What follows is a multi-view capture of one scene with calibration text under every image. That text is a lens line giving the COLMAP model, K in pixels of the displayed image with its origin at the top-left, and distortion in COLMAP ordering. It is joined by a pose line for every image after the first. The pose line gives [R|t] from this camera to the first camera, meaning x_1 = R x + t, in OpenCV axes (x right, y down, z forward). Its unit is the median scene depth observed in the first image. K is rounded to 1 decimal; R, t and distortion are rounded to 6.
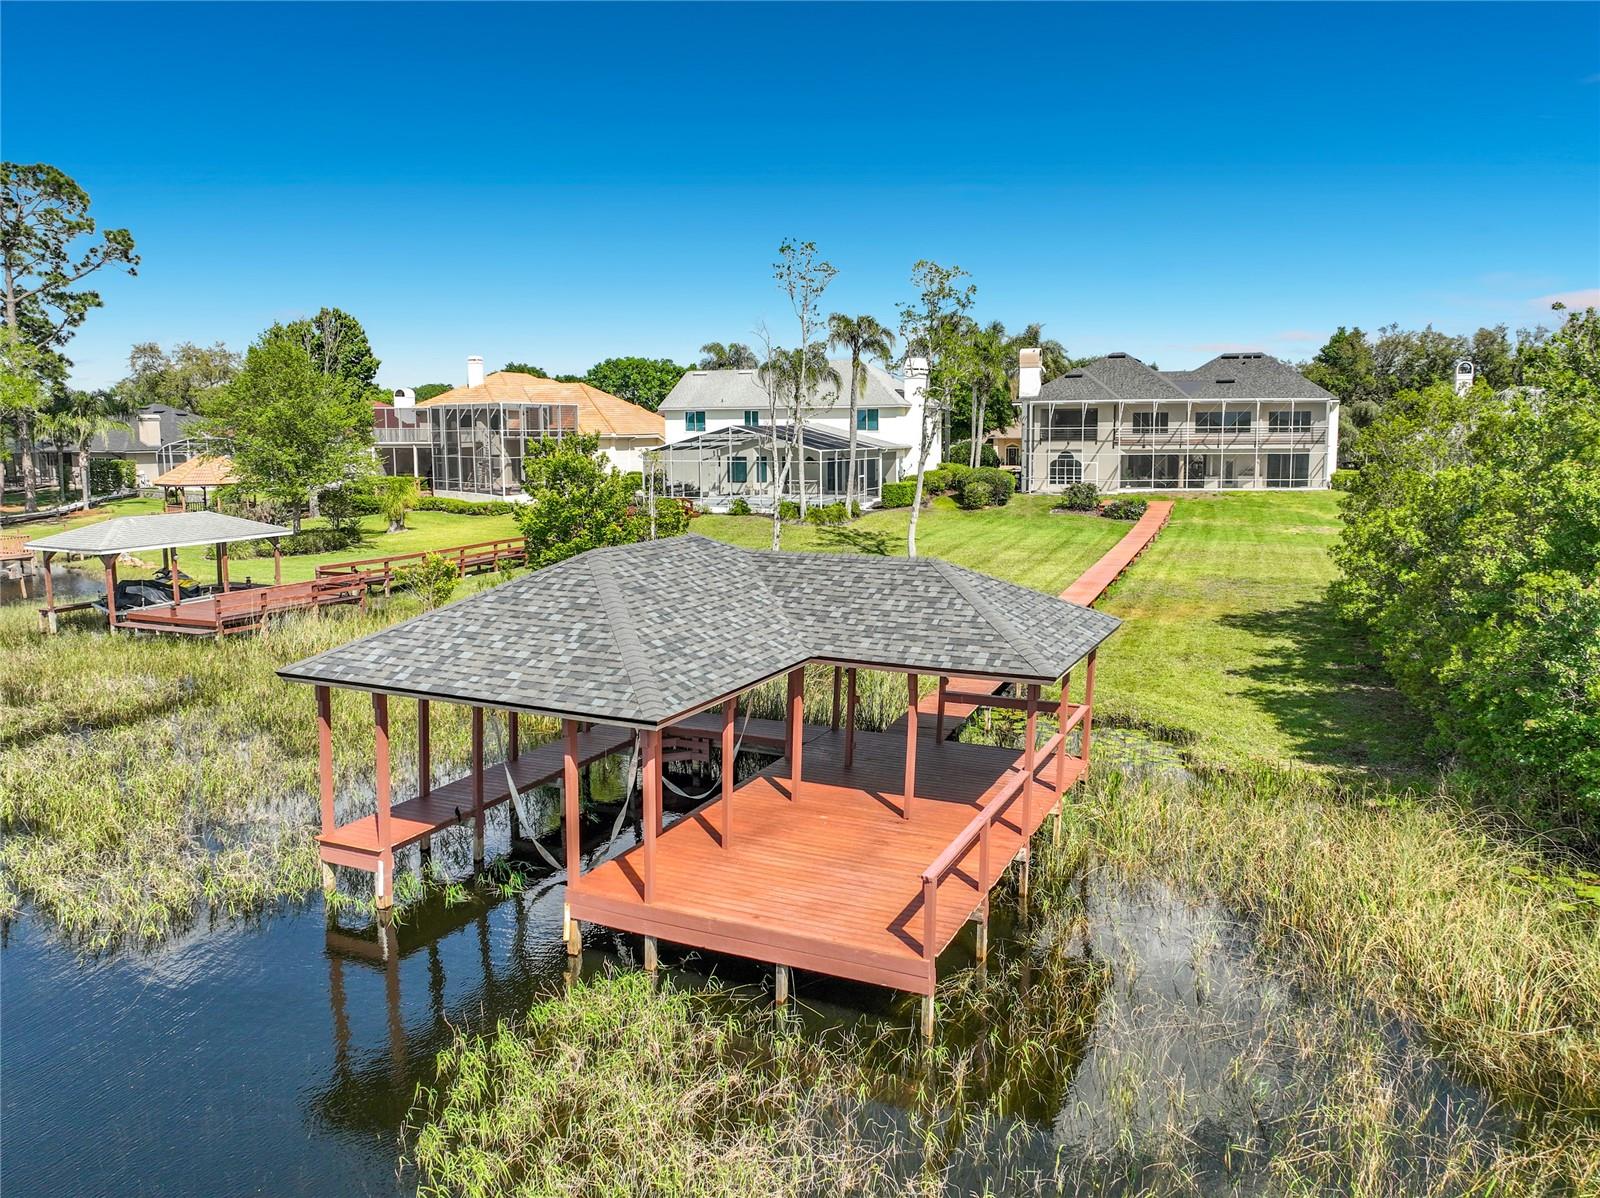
lens RADIAL K [[1129.8, 0, 811.1], [0, 1129.8, 567.2], [0, 0, 1]] dist [0.003945, 0.004697]
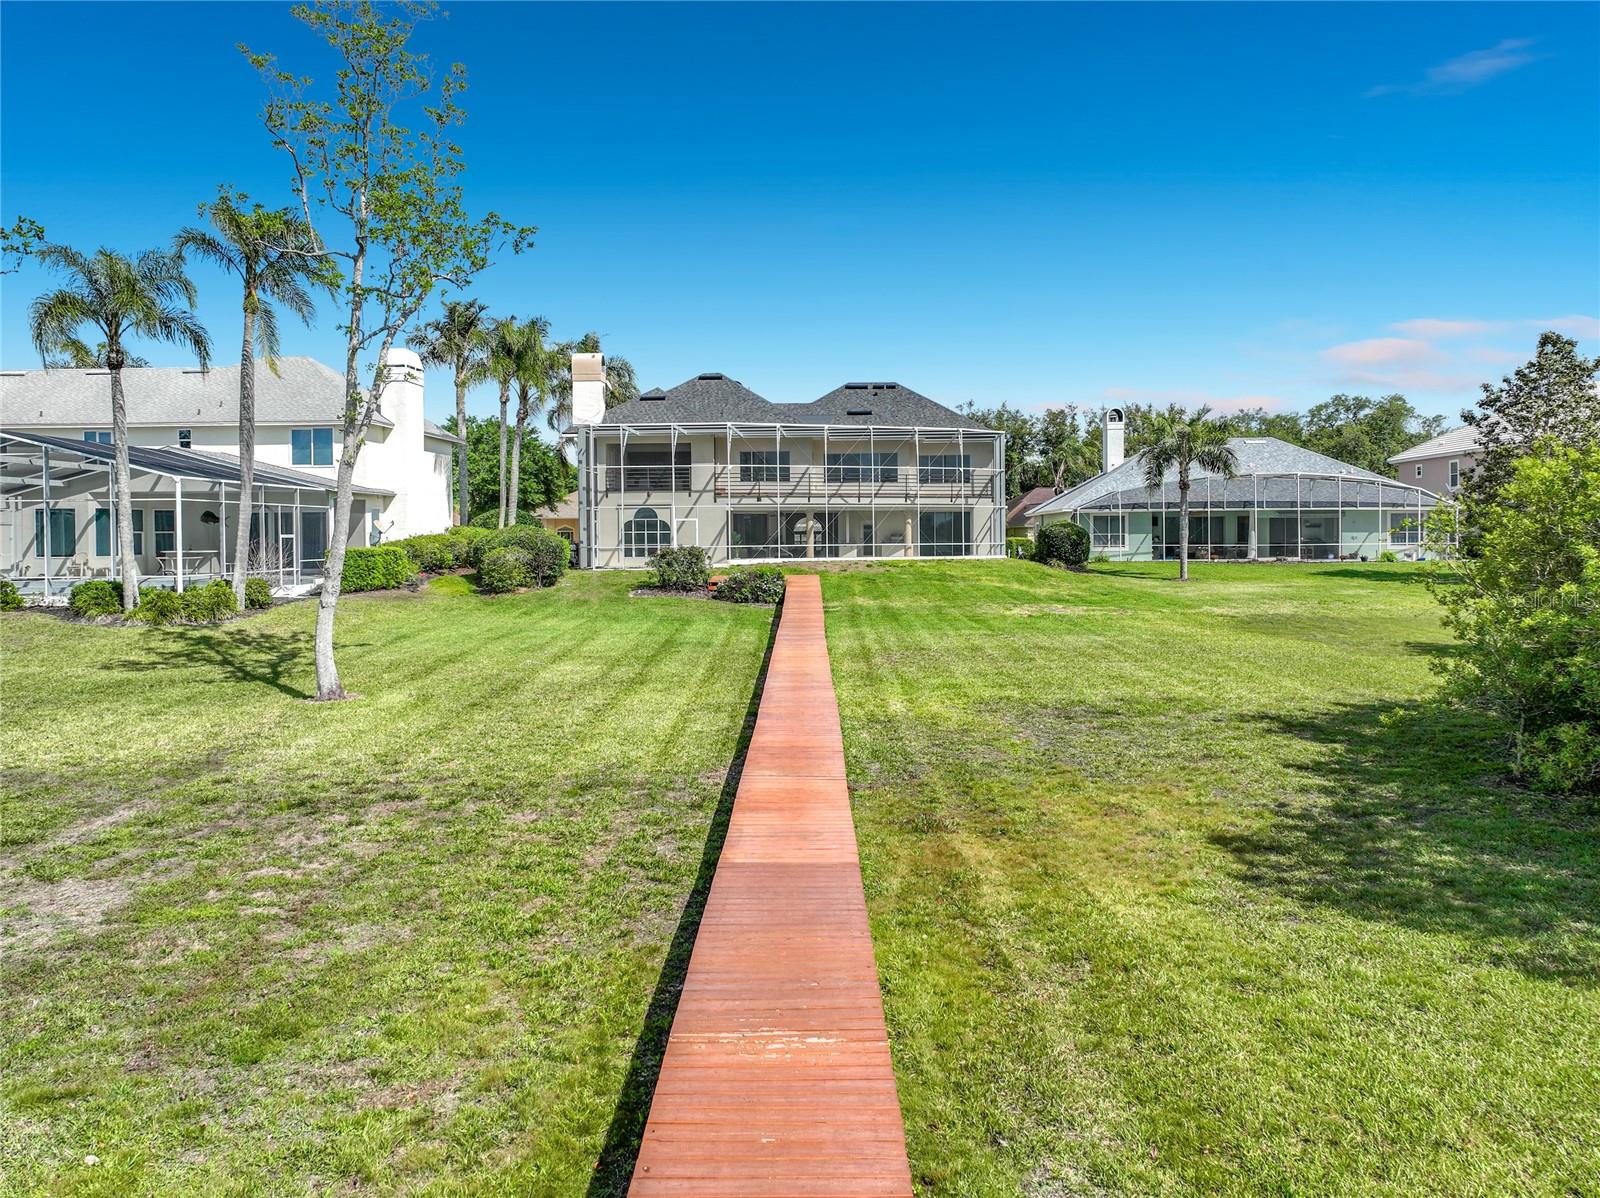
lens RADIAL K [[1129.8, 0, 811.1], [0, 1129.8, 567.2], [0, 0, 1]] dist [0.003945, 0.004697]
pose [[0.925389, -0.010169, 0.378883, 0.067582], [0.045895, 0.995291, -0.085382, -0.006949], [-0.376230, 0.096400, 0.921498, 0.377372]]
